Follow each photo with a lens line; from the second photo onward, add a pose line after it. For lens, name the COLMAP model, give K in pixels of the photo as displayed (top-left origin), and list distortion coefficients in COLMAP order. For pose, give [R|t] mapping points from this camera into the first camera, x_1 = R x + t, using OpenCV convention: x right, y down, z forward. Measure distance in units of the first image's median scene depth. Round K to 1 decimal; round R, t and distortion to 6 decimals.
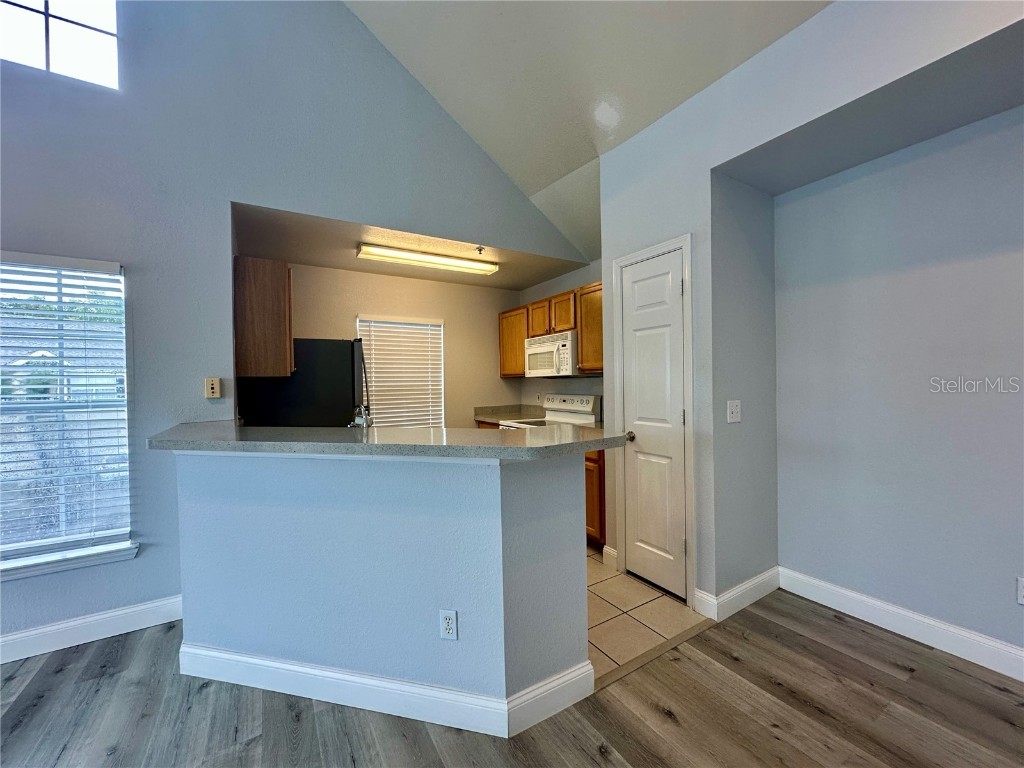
lens RADIAL K [[408.0, 0, 512.0], [0, 408.0, 384.0], [0, 0, 1]] dist [-0.000676, -0.000011]
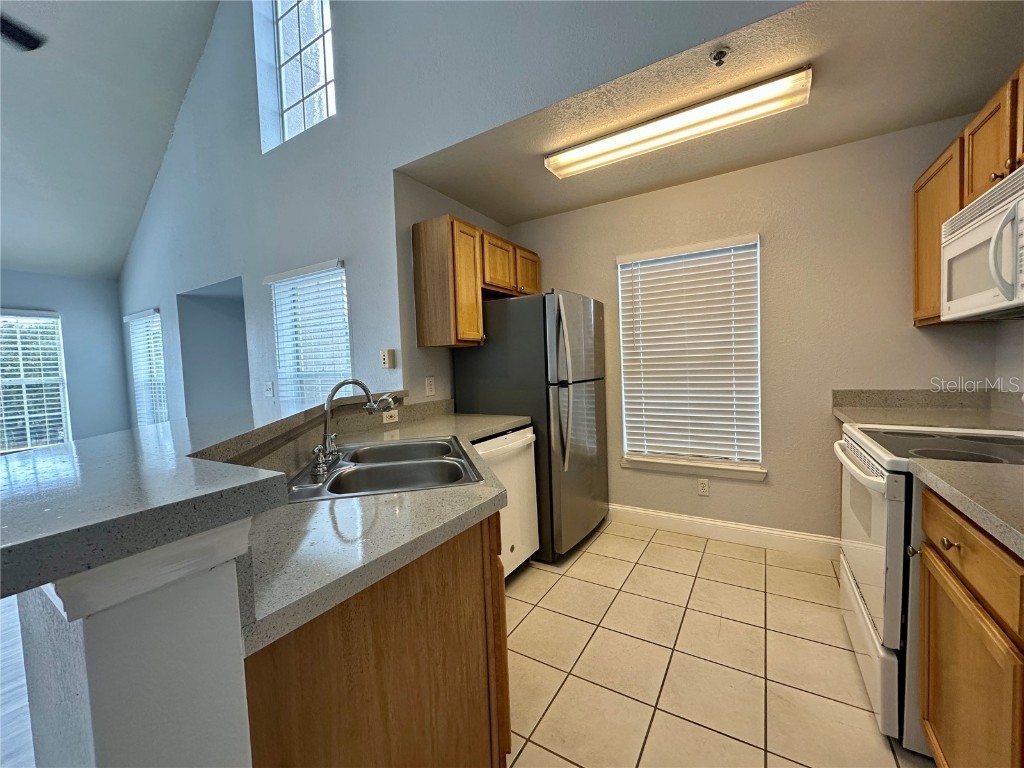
lens RADIAL K [[408.0, 0, 512.0], [0, 408.0, 384.0], [0, 0, 1]] dist [-0.000676, -0.000011]
pose [[0.454920, 0.042062, -0.889539, 0.230284], [0.023062, 0.997992, 0.058985, 0.012696], [0.890234, -0.047348, 0.453037, 0.523768]]
